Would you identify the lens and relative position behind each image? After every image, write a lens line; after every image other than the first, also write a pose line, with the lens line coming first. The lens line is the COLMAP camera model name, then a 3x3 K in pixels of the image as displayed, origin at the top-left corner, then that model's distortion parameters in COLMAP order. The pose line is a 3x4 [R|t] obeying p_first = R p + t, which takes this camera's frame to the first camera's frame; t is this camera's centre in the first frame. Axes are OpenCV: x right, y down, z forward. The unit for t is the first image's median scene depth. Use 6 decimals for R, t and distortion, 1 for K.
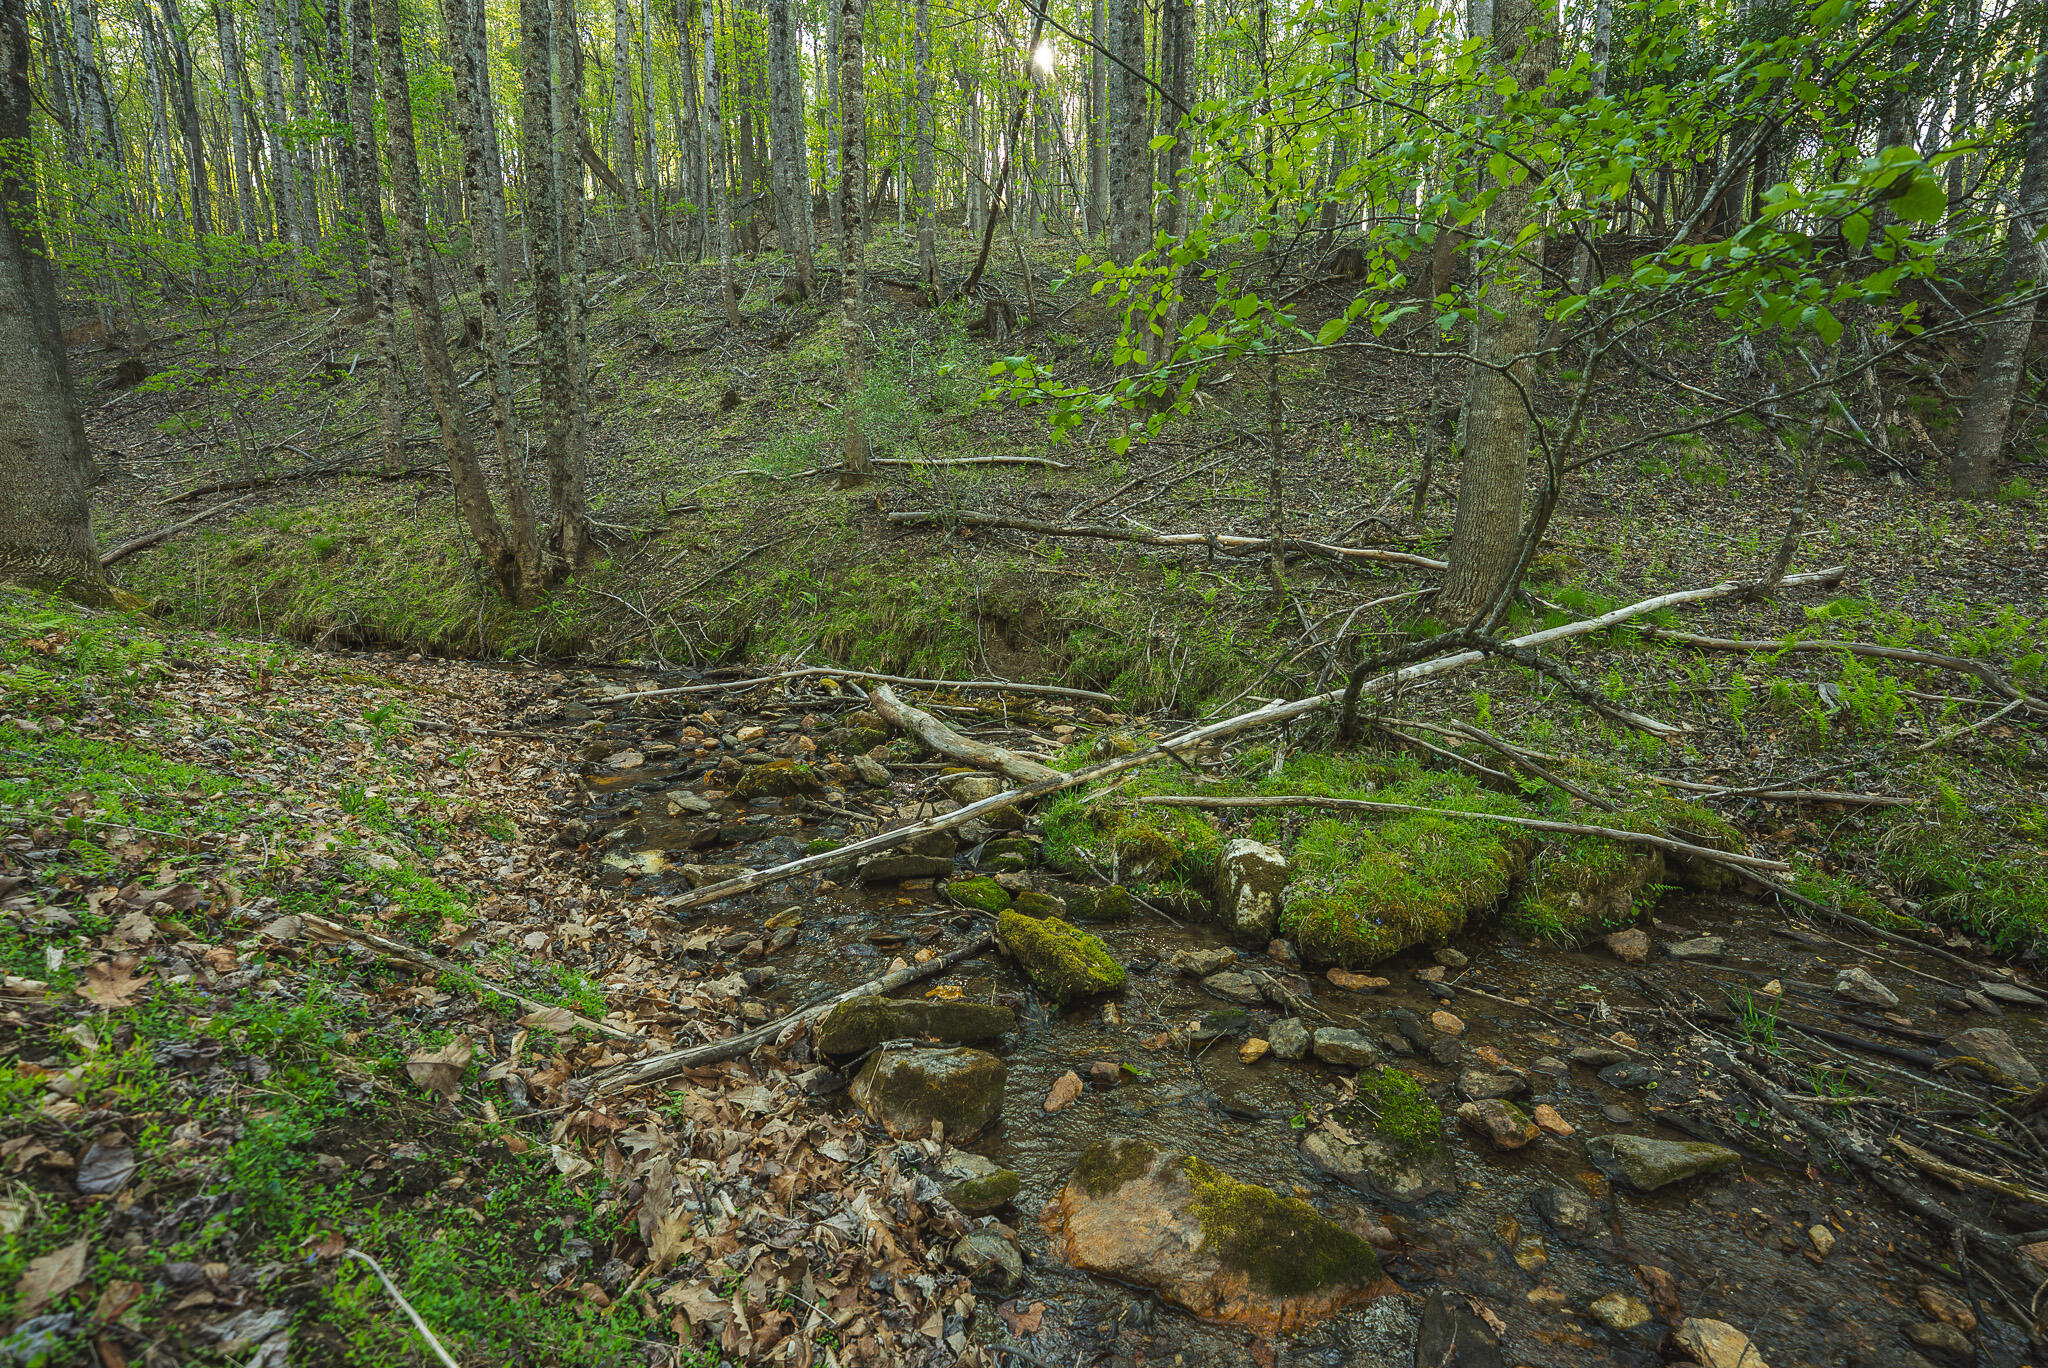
lens RADIAL K [[828.3, 0, 1019.8], [0, 828.3, 689.7], [0, 0, 1]] dist [-0.027638, 0.004099]
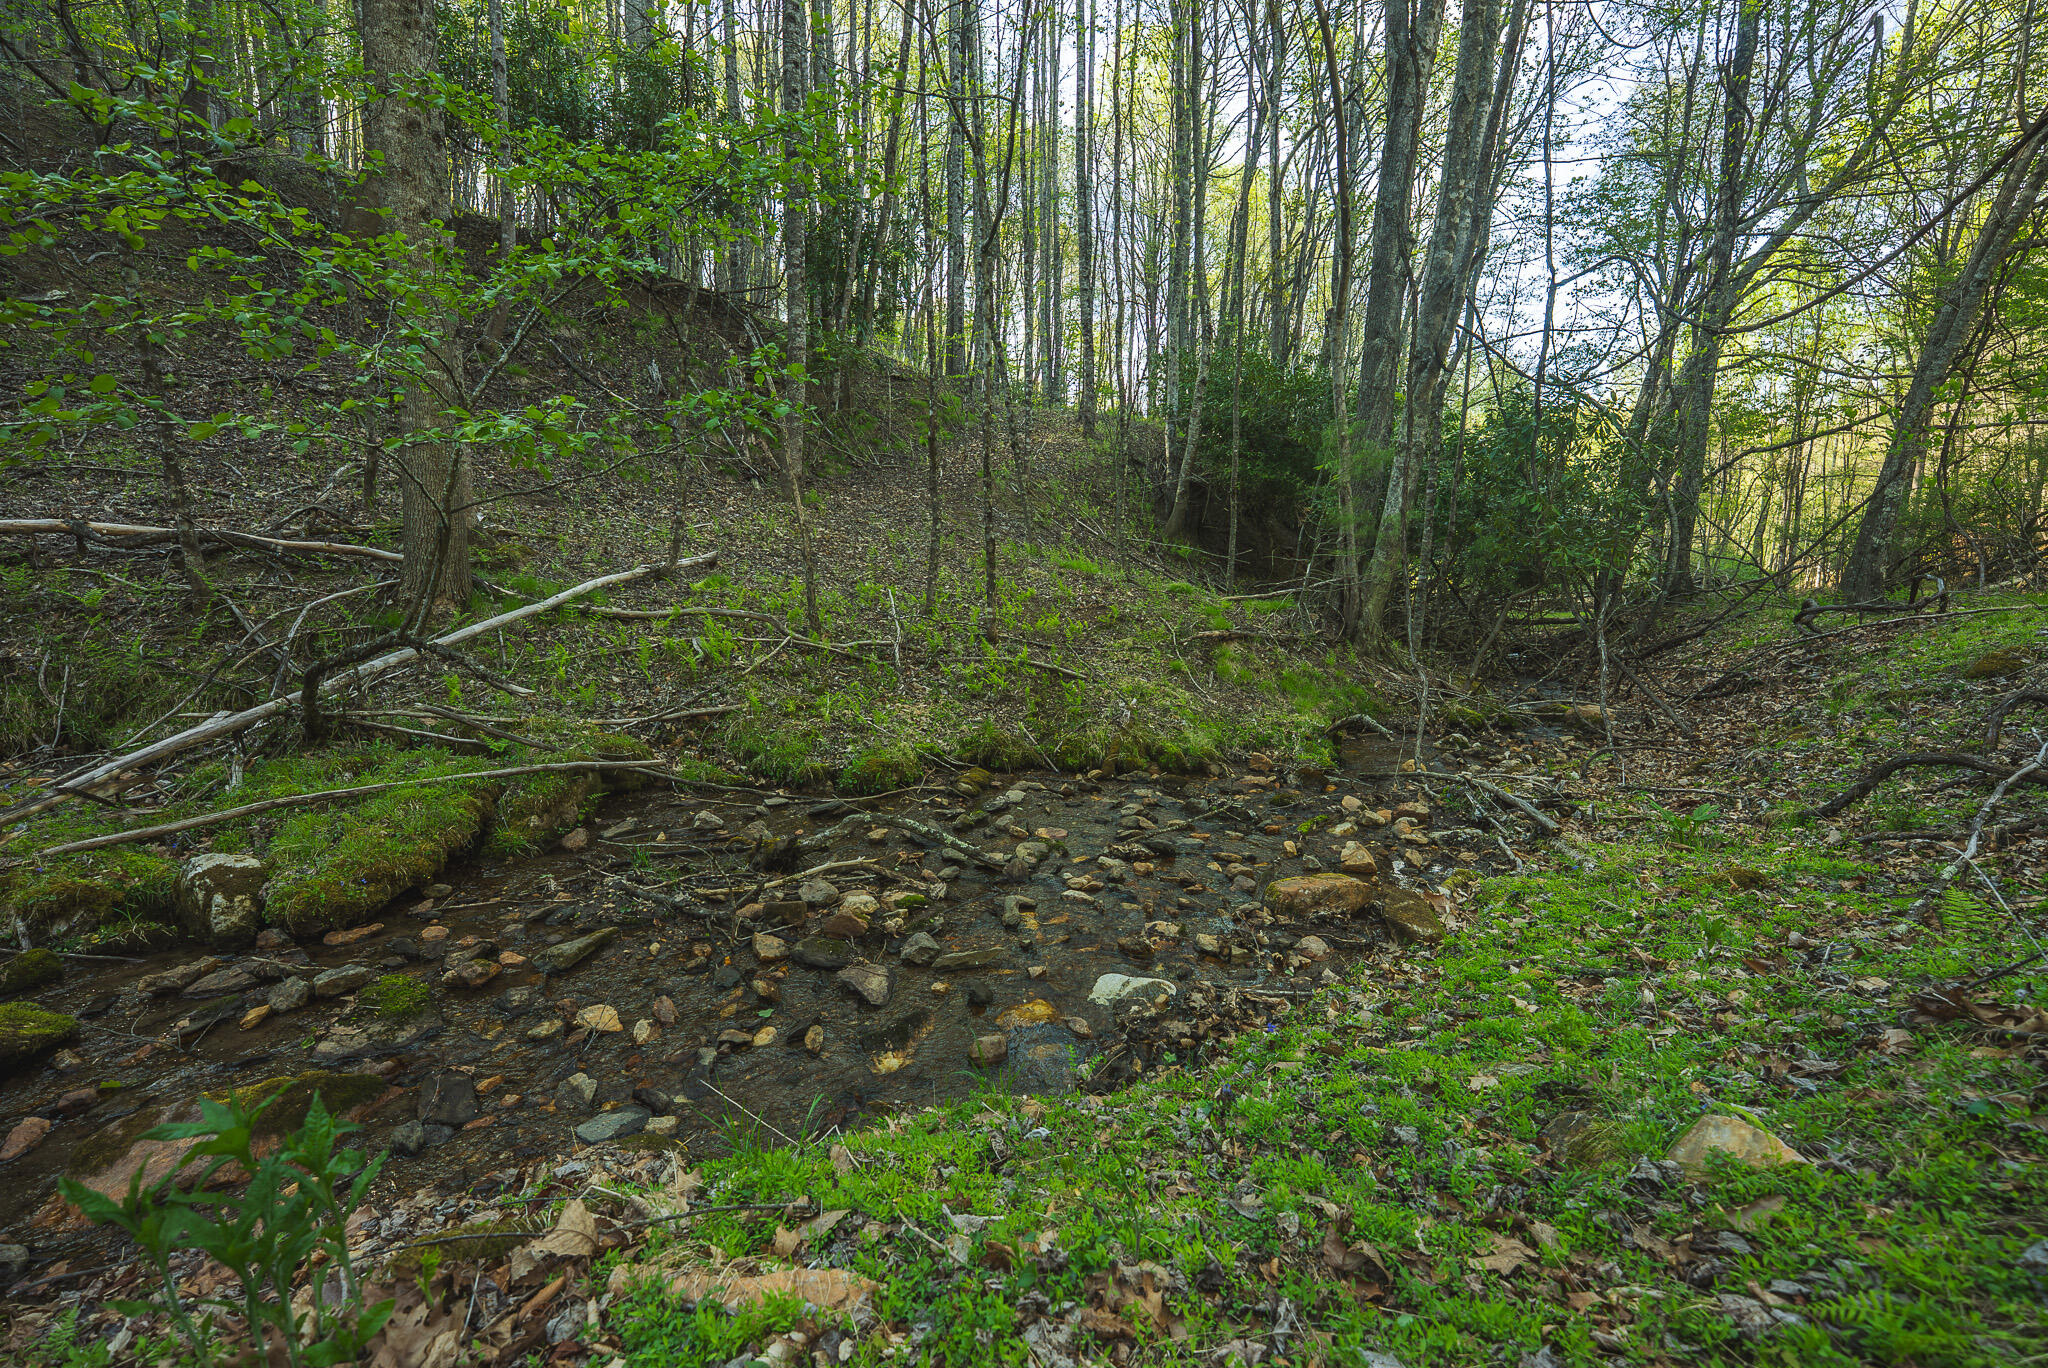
lens RADIAL K [[828.3, 0, 1021.0], [0, 828.3, 690.8], [0, 0, 1]] dist [-0.027638, 0.004099]
pose [[0.467692, -0.150919, 0.870912, -0.079980], [0.115586, 0.987297, 0.109016, -0.008781], [-0.876301, 0.049679, 0.479195, -0.311516]]
